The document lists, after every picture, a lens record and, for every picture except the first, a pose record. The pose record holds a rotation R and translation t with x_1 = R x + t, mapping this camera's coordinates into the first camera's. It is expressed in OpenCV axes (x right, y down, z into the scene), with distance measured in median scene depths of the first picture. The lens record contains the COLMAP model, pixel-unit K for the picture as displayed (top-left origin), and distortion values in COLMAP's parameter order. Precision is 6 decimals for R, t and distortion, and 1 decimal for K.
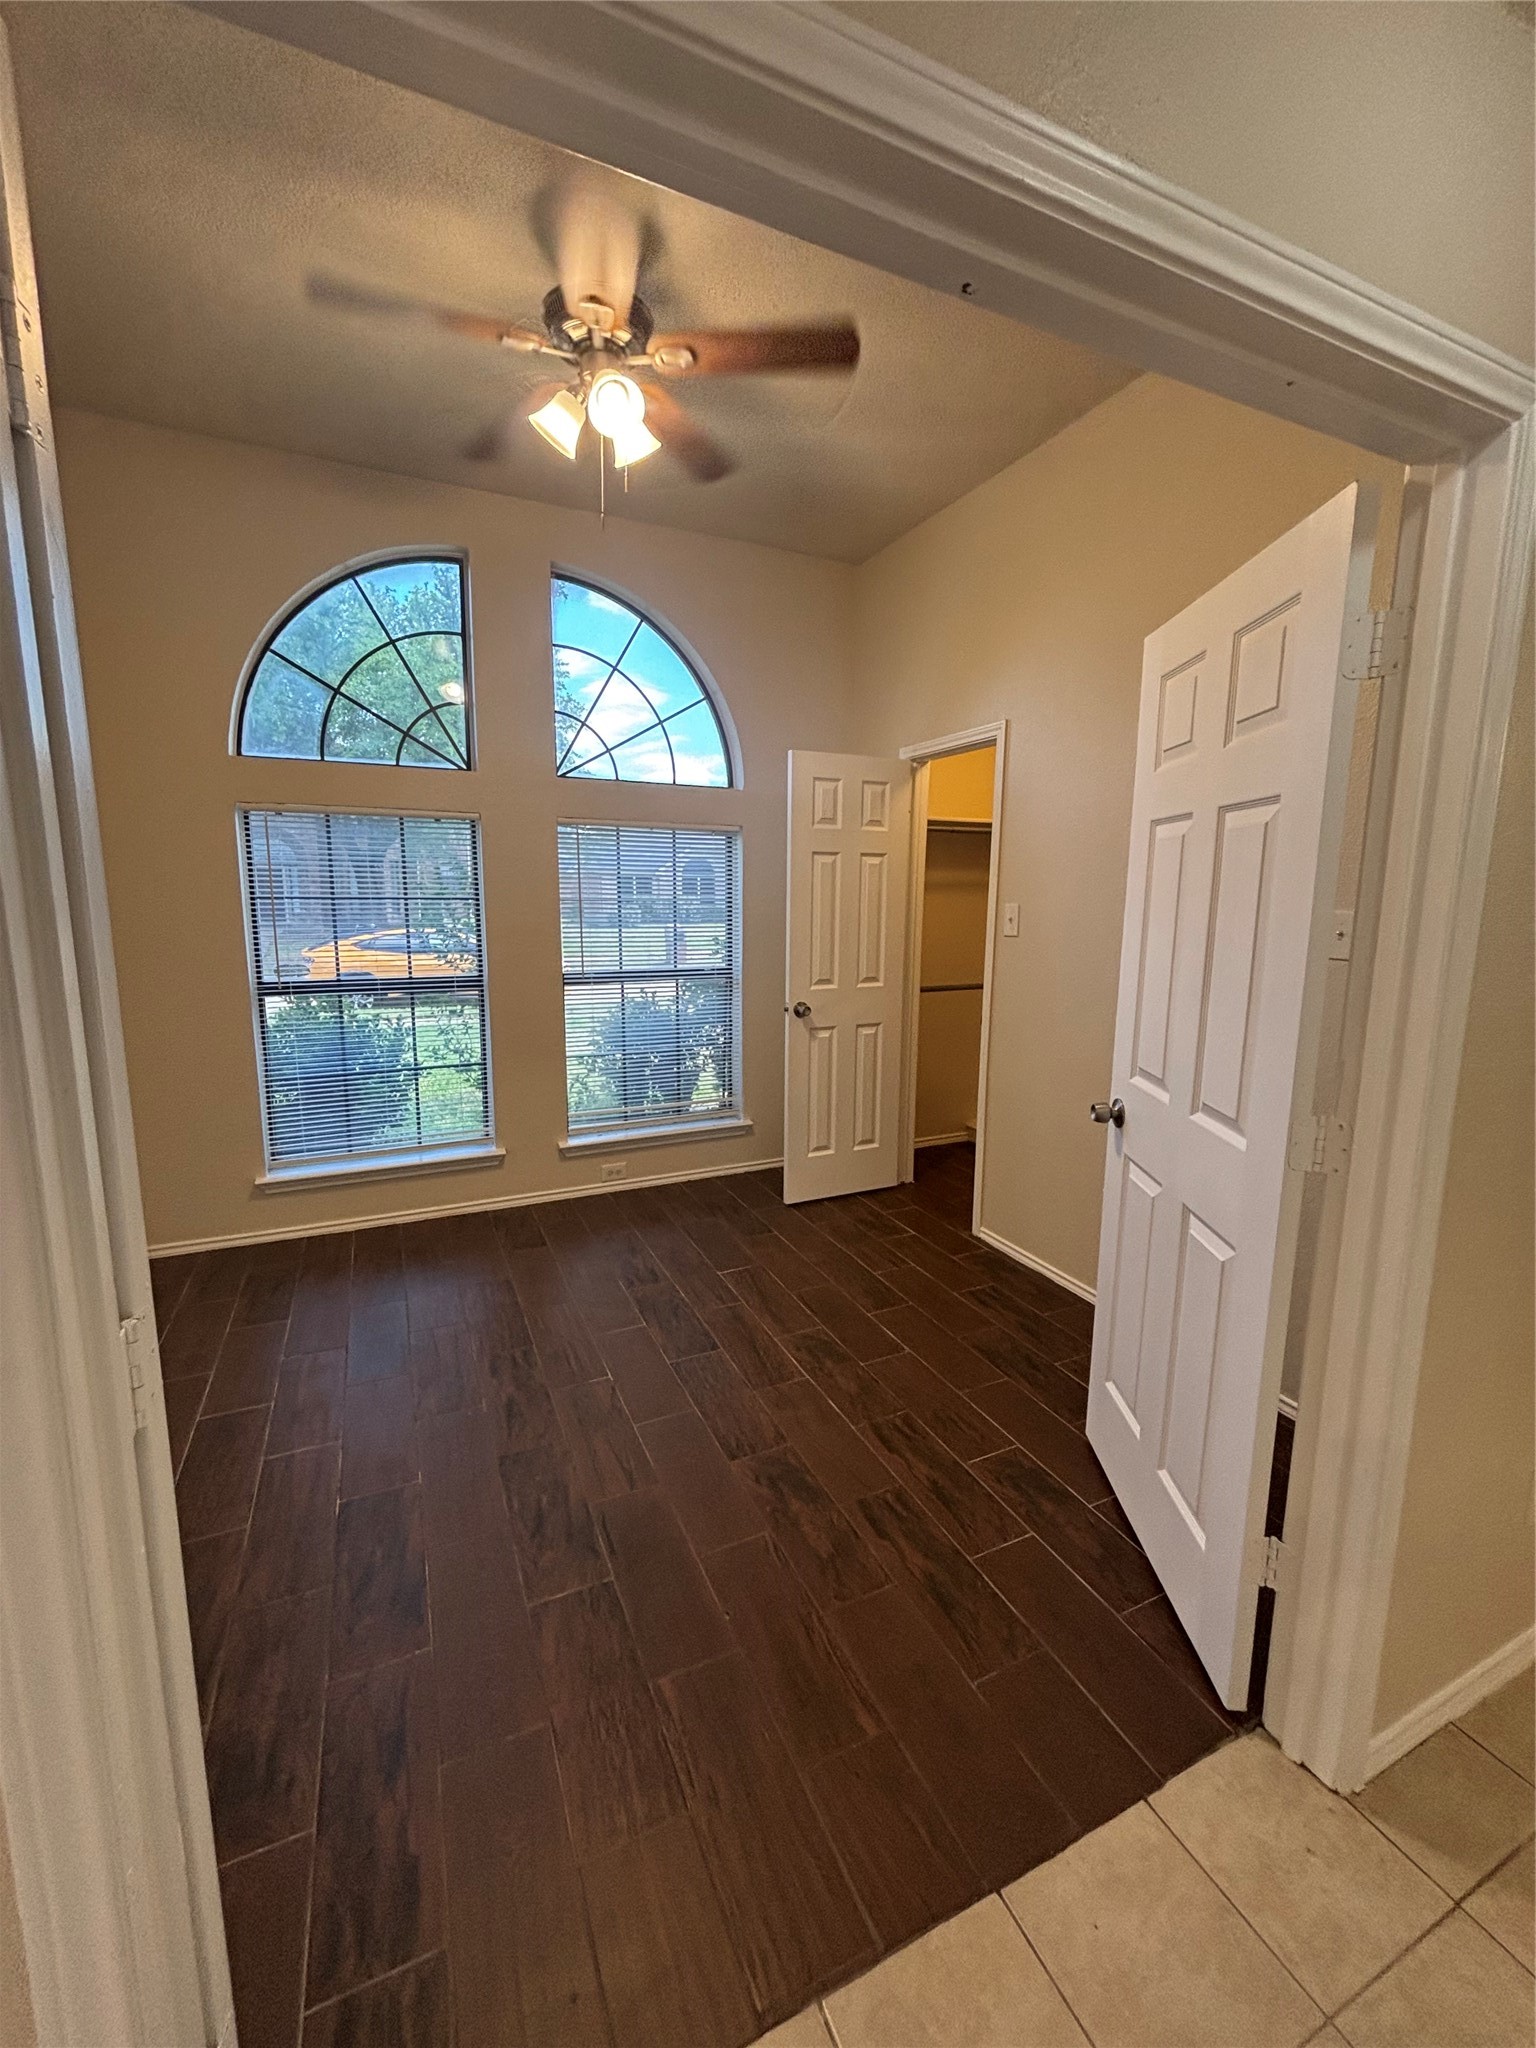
lens RADIAL K [[833.2, 0, 770.8], [0, 833.2, 1020.5], [0, 0, 1]] dist [0.001193, -0.000912]
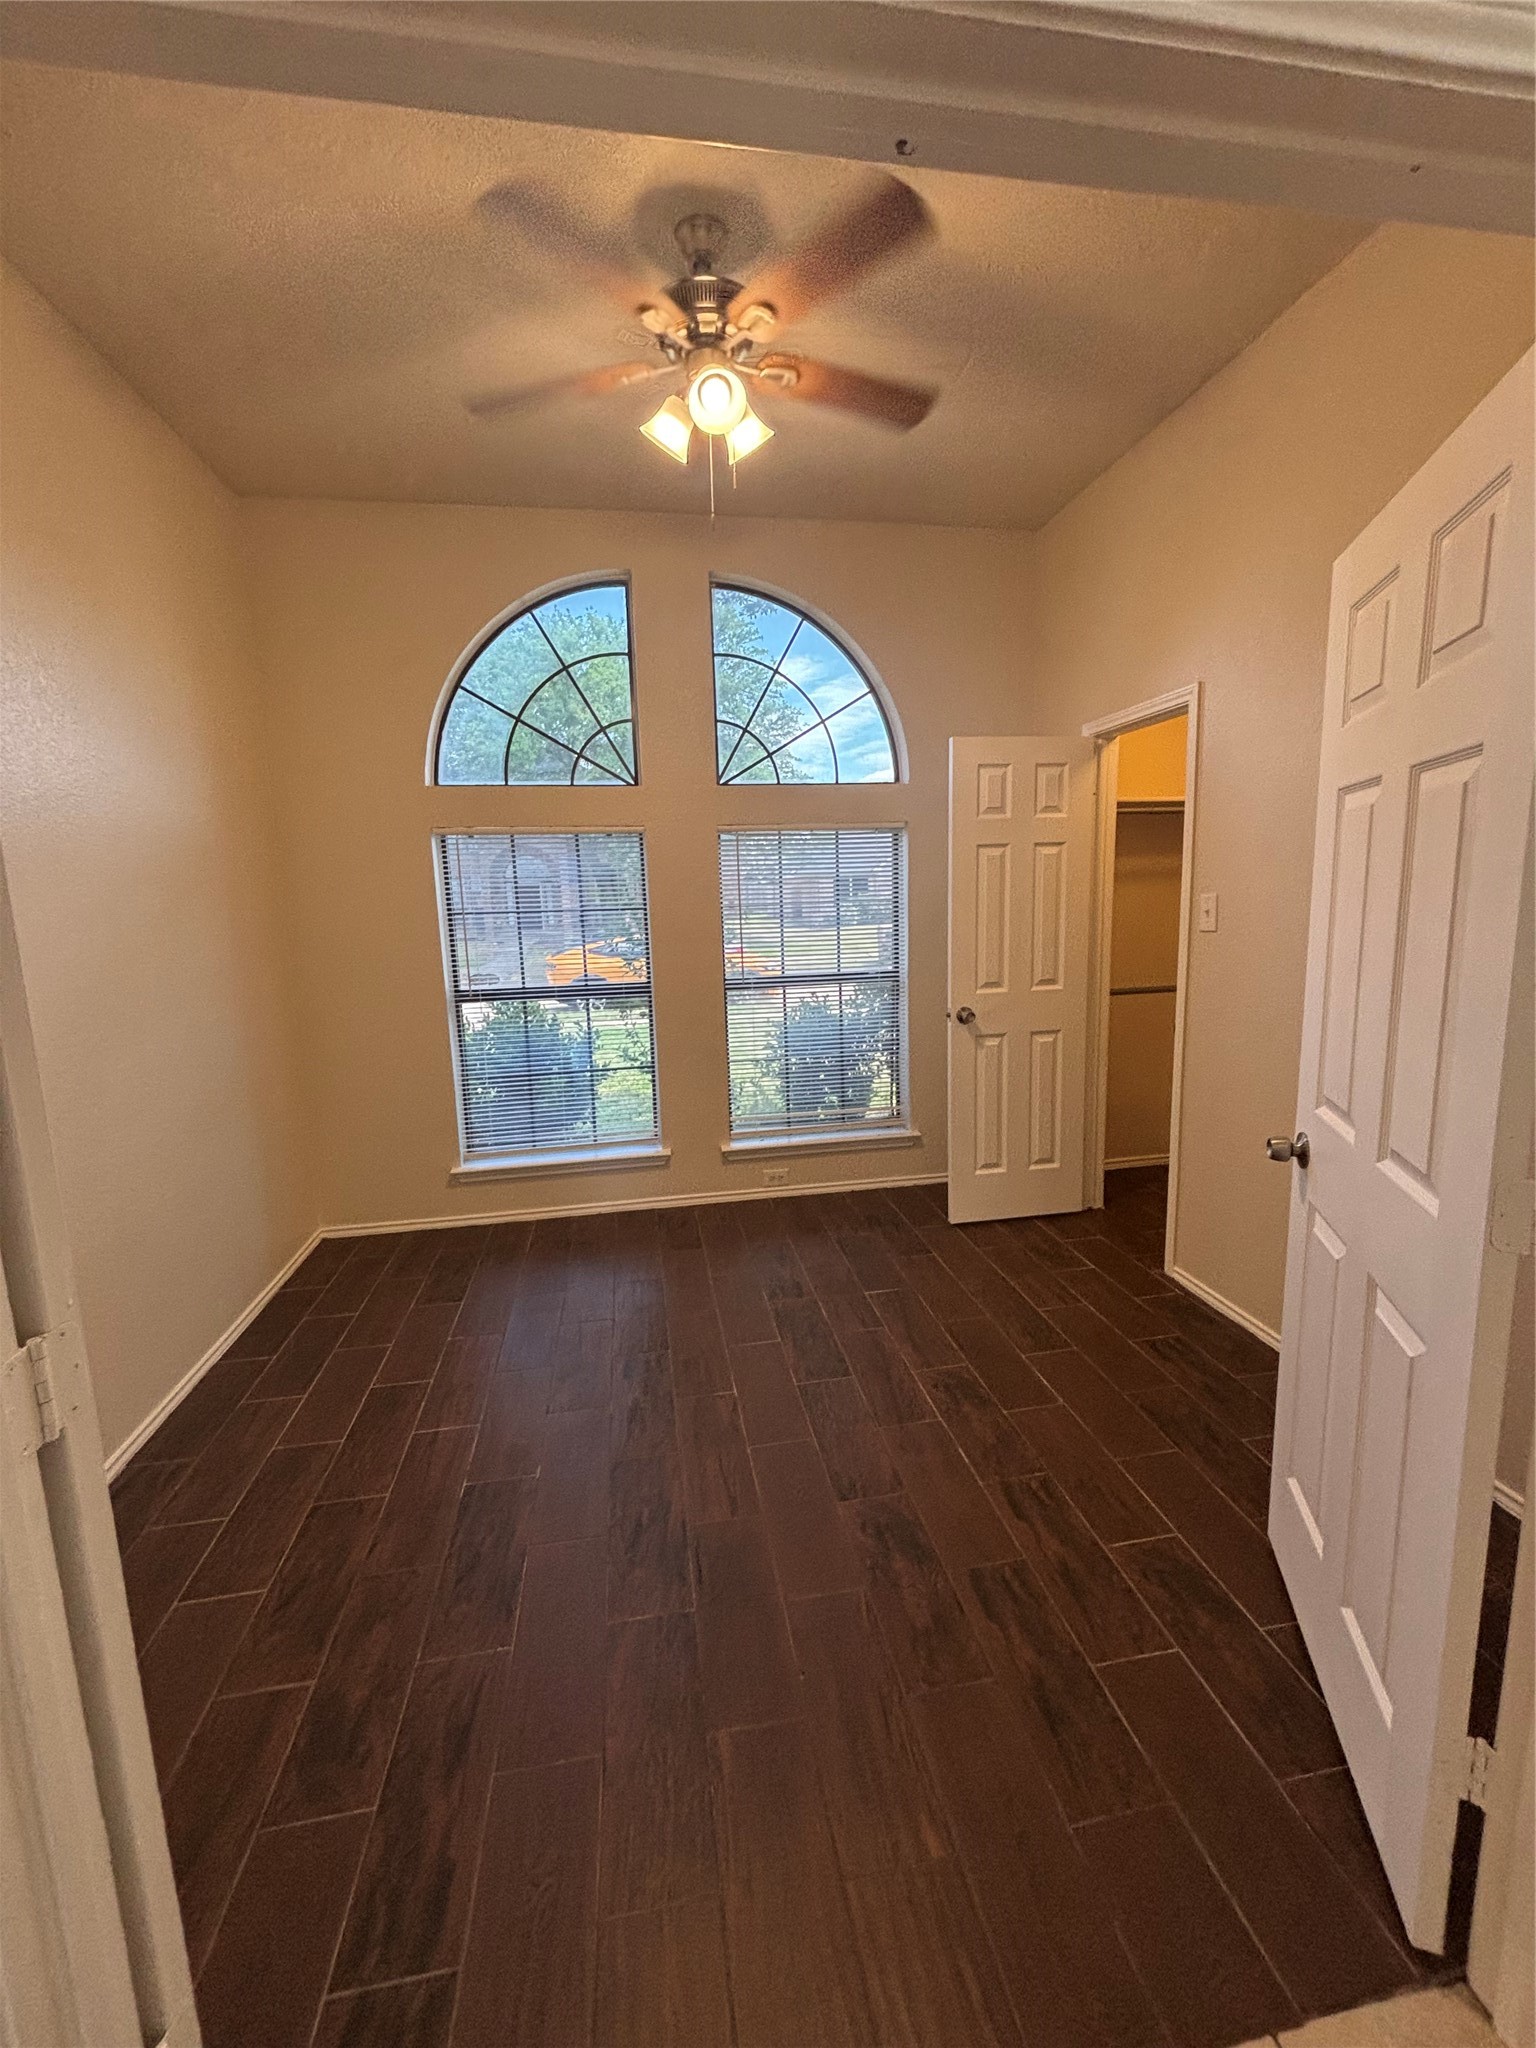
lens RADIAL K [[833.2, 0, 773.6], [0, 833.2, 1016.9], [0, 0, 1]] dist [0.001193, -0.000912]
pose [[0.963879, 0.003154, -0.266322, 0.098800], [-0.003762, 0.999991, -0.001776, -0.011243], [0.266314, 0.002714, 0.963882, 0.057577]]
